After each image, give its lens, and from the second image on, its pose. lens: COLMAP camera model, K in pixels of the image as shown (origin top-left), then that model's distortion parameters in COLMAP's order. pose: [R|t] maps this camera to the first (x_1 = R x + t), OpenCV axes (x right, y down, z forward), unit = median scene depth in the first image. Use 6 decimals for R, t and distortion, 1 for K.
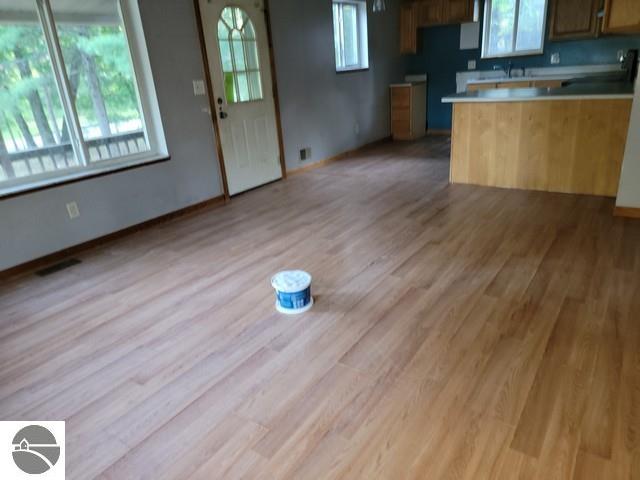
lens RADIAL K [[444.6, 0, 320.0], [0, 444.6, 240.0], [0, 0, 1]] dist [0.053341, 0.000204]
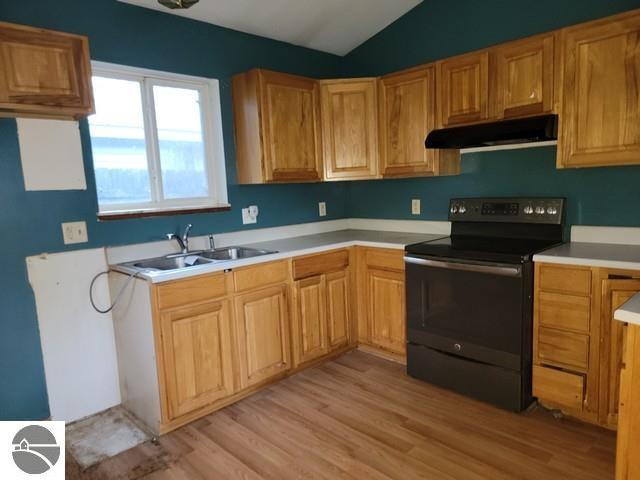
lens RADIAL K [[444.6, 0, 320.0], [0, 444.6, 240.0], [0, 0, 1]] dist [0.053341, 0.000204]
pose [[0.199432, -0.067545, 0.977581, 0.029334], [0.387779, 0.921623, -0.015431, -0.331822], [-0.899919, 0.382163, 0.209994, 0.825963]]
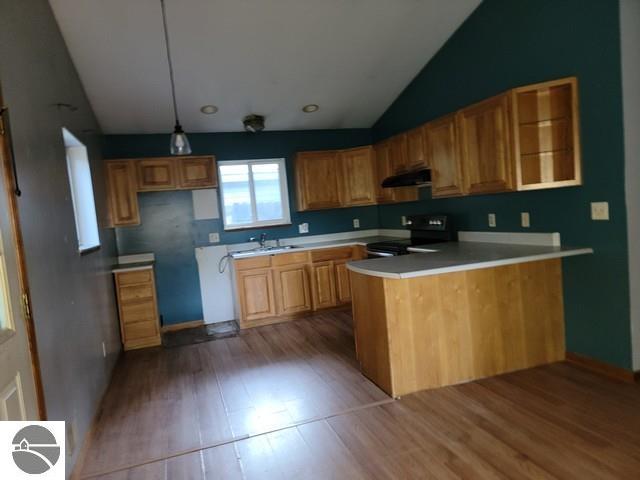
lens RADIAL K [[444.6, 0, 320.0], [0, 444.6, 240.0], [0, 0, 1]] dist [0.053341, 0.000204]
pose [[0.605967, -0.041483, 0.794407, -0.190954], [0.337486, 0.917720, -0.209509, -0.172926], [-0.720352, 0.395056, 0.570108, 0.460601]]
